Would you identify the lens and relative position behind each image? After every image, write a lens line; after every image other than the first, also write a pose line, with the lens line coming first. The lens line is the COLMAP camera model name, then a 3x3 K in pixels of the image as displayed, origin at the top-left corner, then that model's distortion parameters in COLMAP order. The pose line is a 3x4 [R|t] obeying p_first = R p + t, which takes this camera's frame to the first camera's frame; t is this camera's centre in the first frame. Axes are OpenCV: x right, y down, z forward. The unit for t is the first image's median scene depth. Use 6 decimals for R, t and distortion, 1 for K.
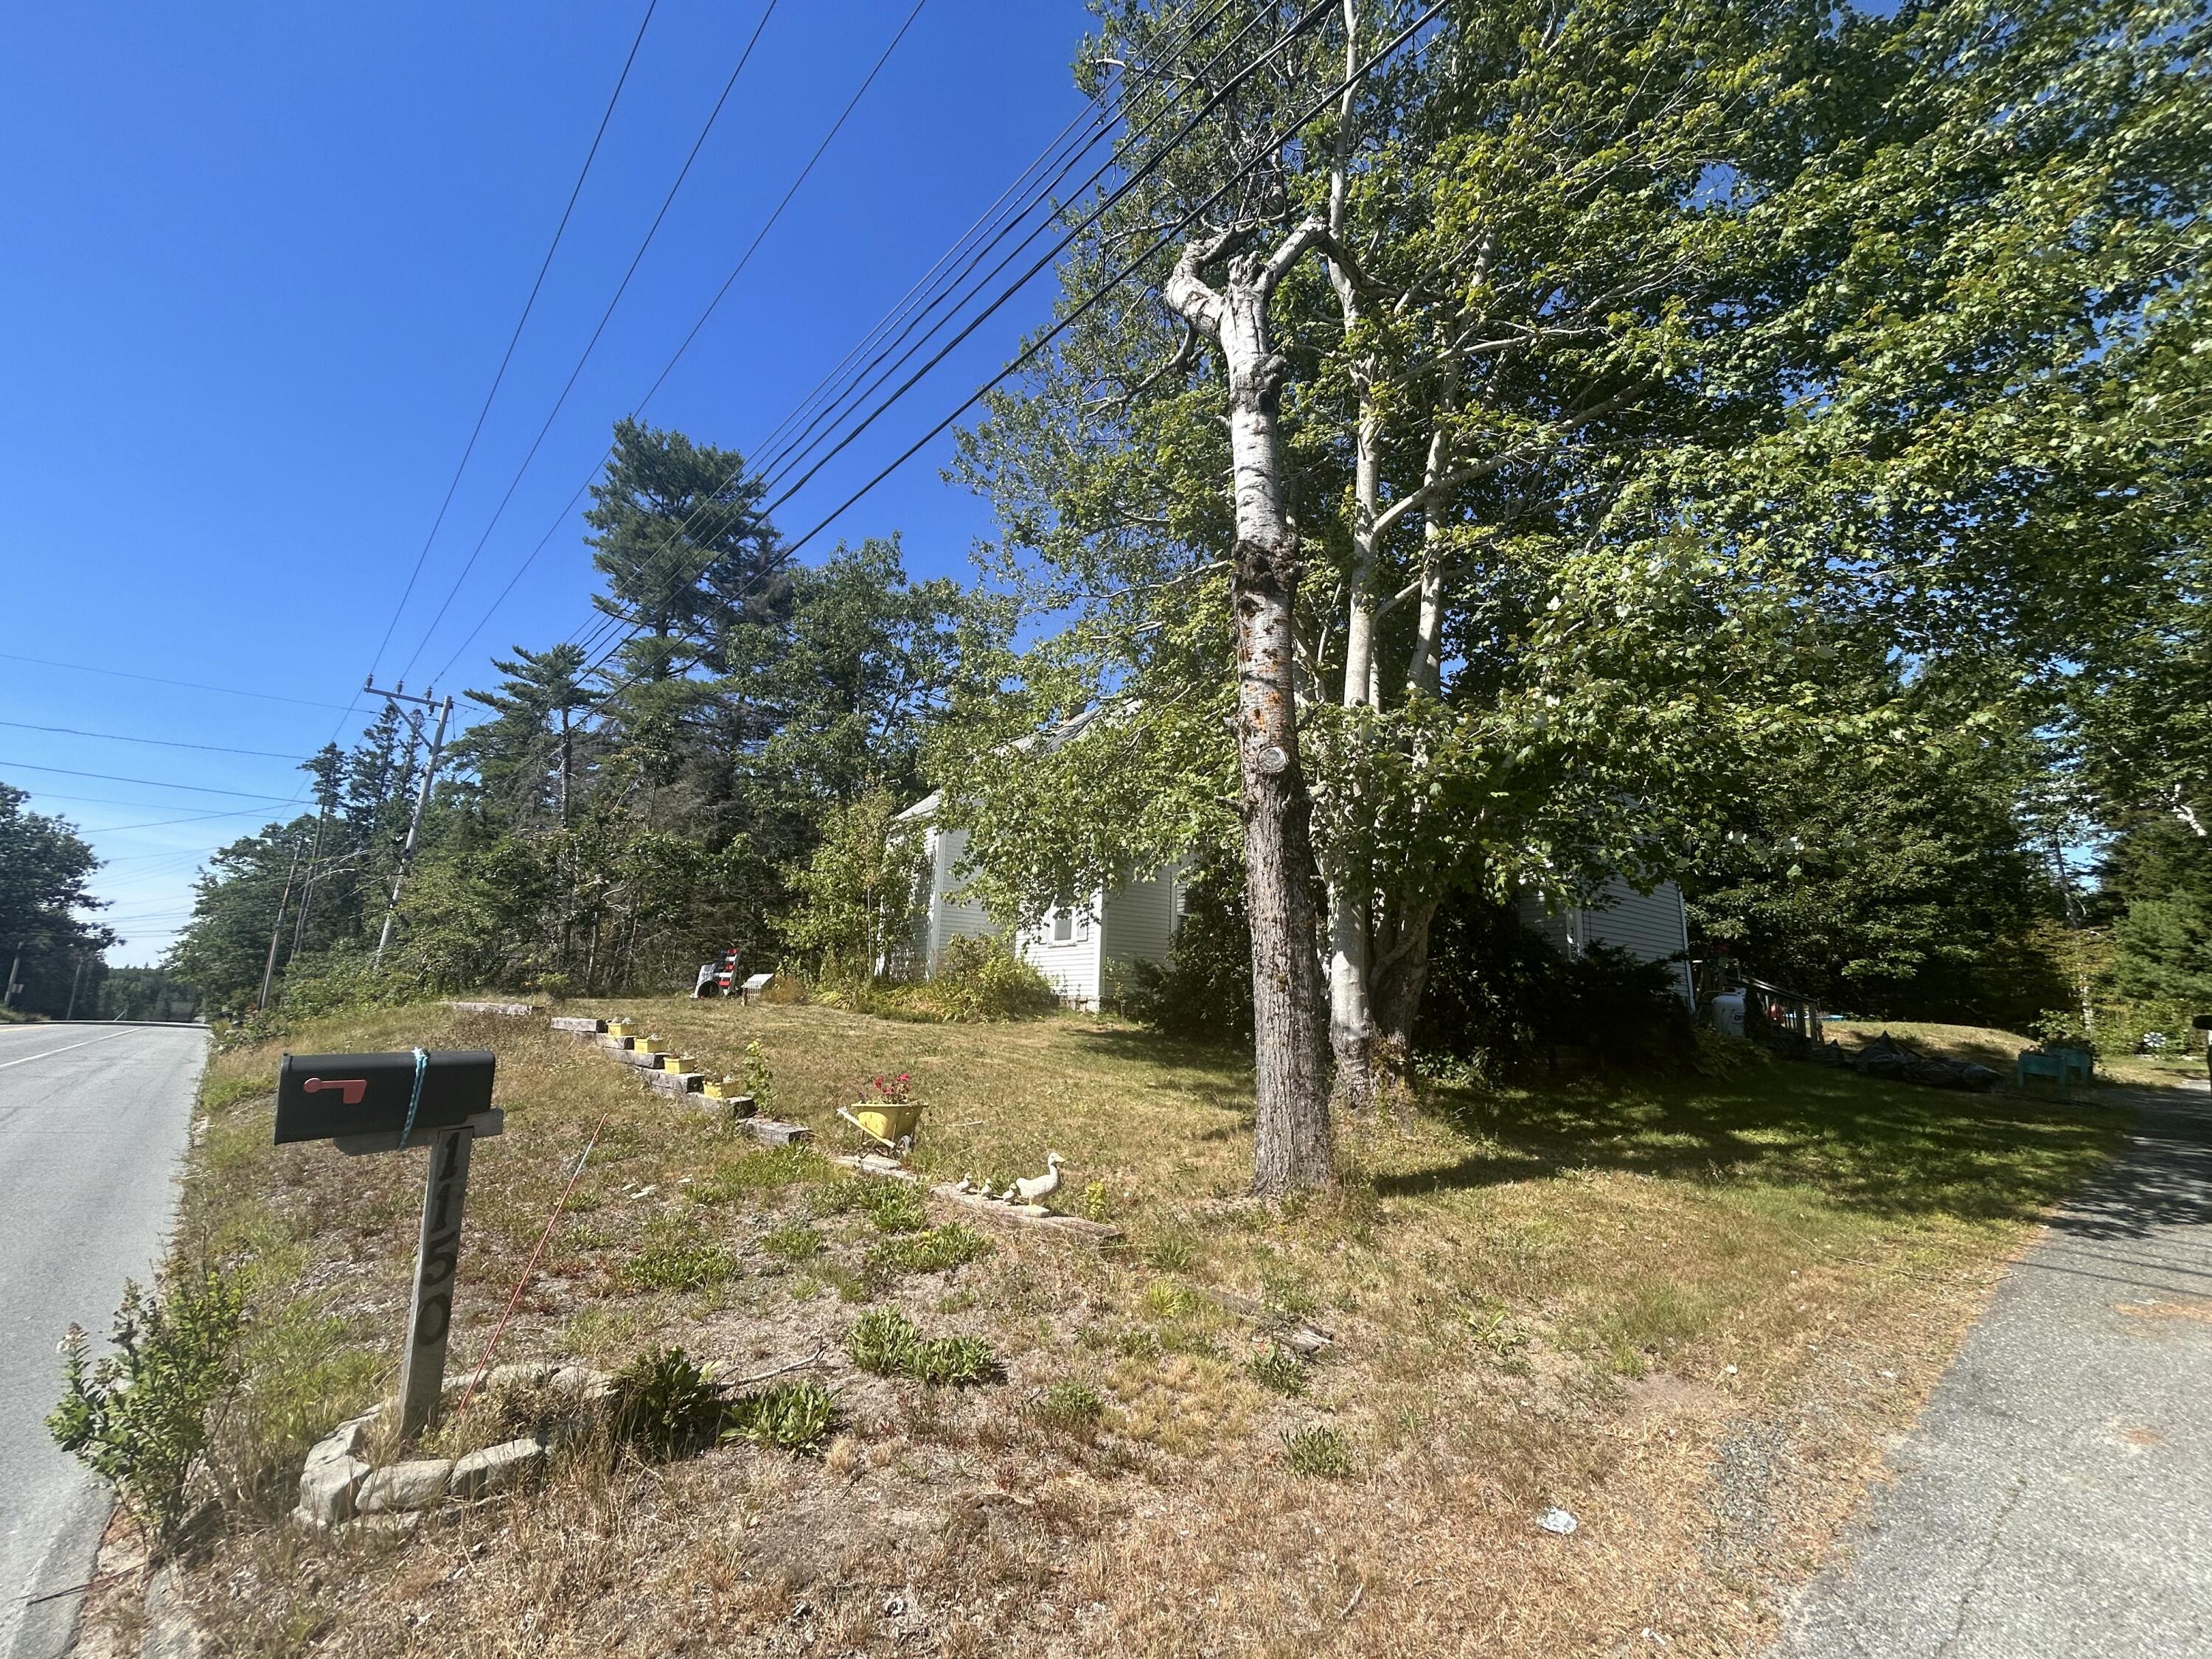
lens RADIAL K [[898.4, 0, 1104.4], [0, 898.4, 807.2], [0, 0, 1]] dist [0.000128, 0.000130]
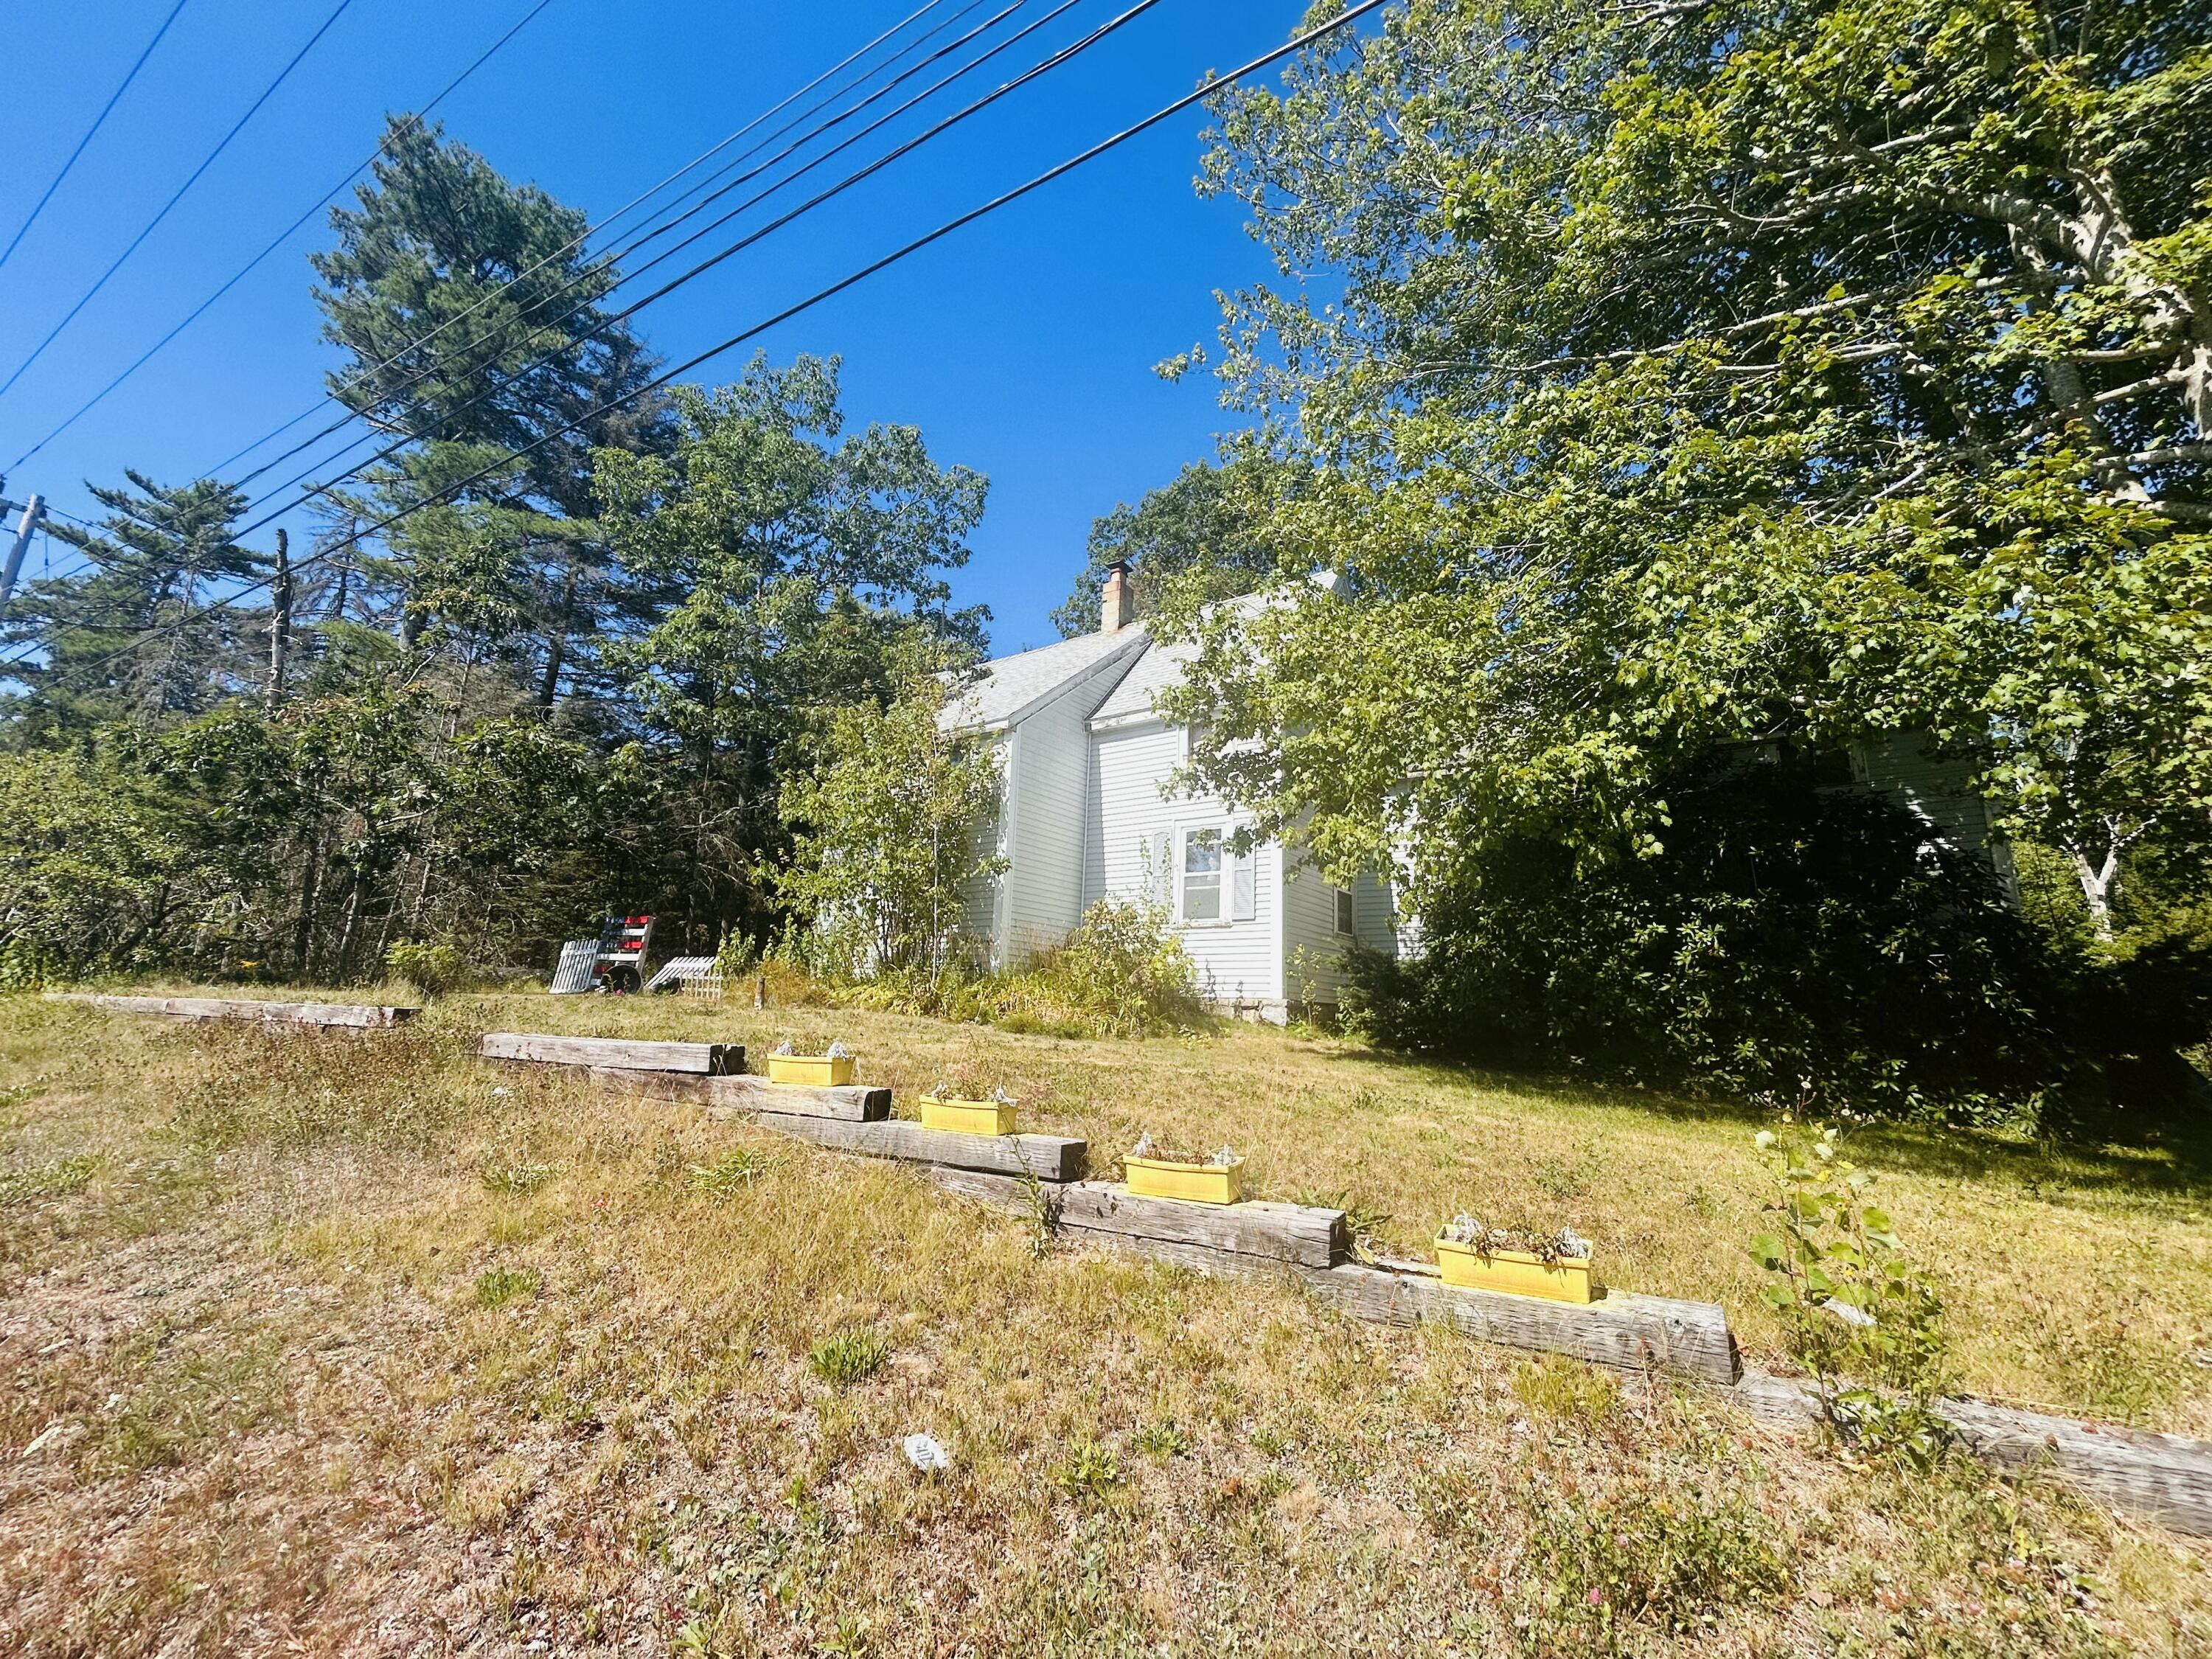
lens RADIAL K [[904.4, 0, 1106.0], [0, 904.4, 829.5], [0, 0, 1]] dist [0.000752, -0.000042]
pose [[0.957226, 0.066499, 0.281595, -0.191962], [-0.073696, 0.997167, 0.015032, 0.041898], [-0.279798, -0.035141, 0.959416, 0.198607]]
